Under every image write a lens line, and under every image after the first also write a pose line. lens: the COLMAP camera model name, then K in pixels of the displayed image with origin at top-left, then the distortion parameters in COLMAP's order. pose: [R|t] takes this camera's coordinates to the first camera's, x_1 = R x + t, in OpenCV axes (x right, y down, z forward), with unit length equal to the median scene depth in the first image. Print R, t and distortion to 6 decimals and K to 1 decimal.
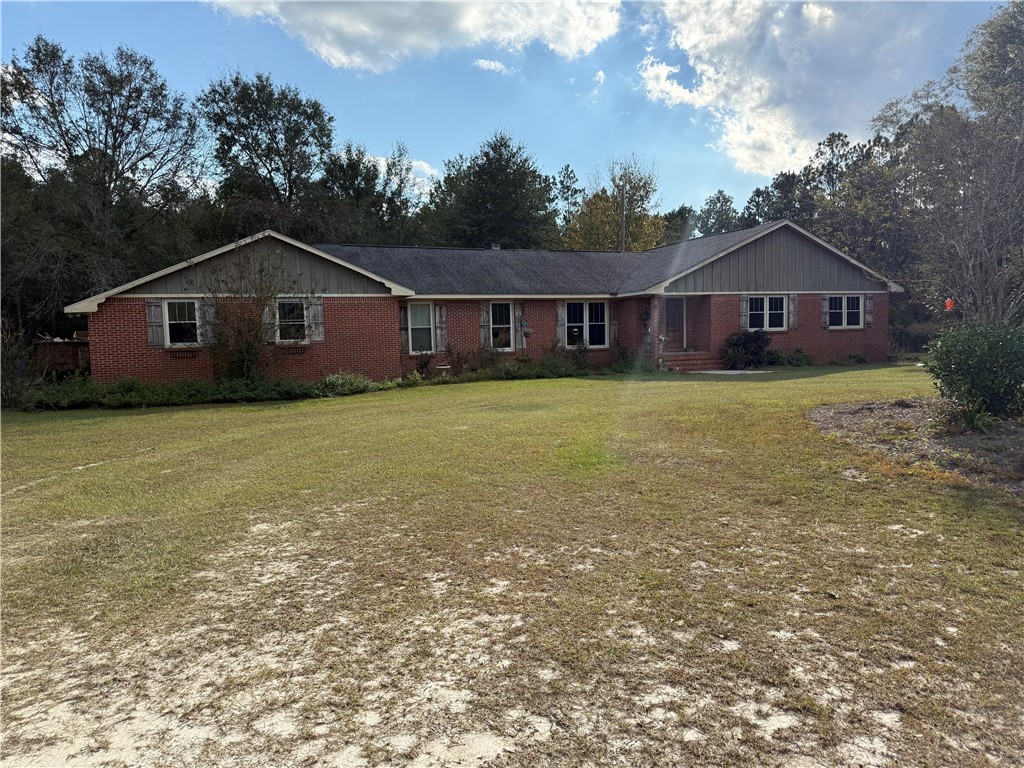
lens RADIAL K [[724.5, 0, 512.3], [0, 724.5, 385.1], [0, 0, 1]] dist [0.053501, -0.008565]
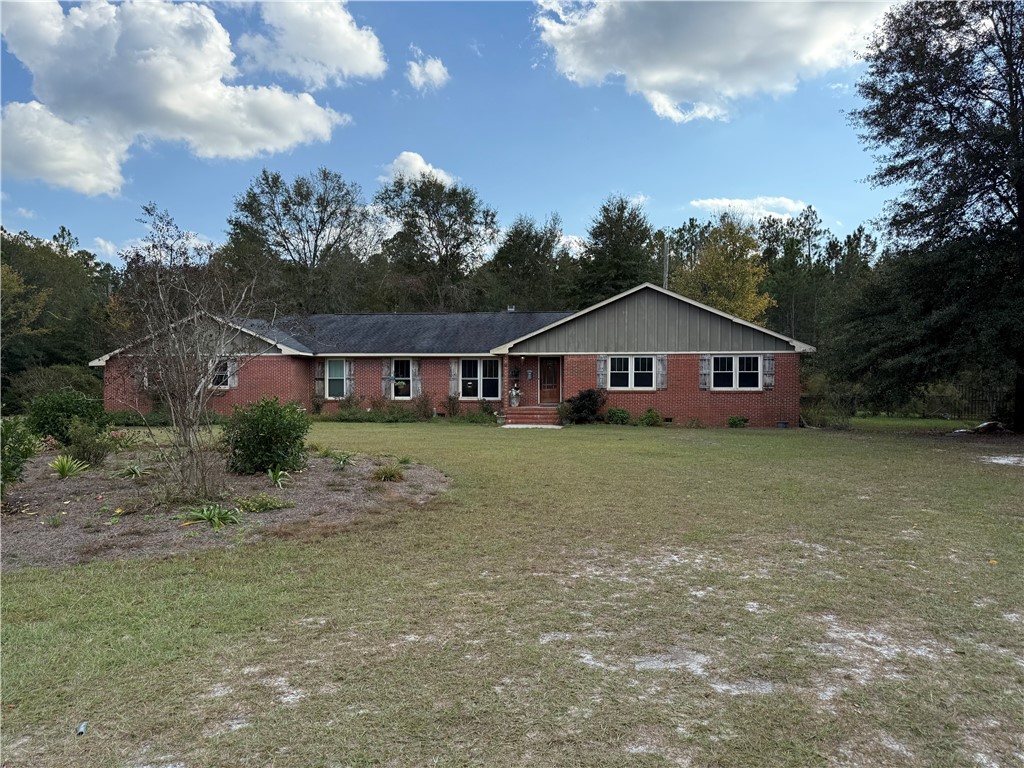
lens RADIAL K [[724.5, 0, 512.8], [0, 724.5, 383.0], [0, 0, 1]] dist [0.053501, -0.008565]
pose [[0.876354, 0.025774, -0.480977, 0.695860], [-0.057258, 0.997061, -0.050896, -0.022797], [0.478252, 0.072143, 0.875255, 0.032196]]
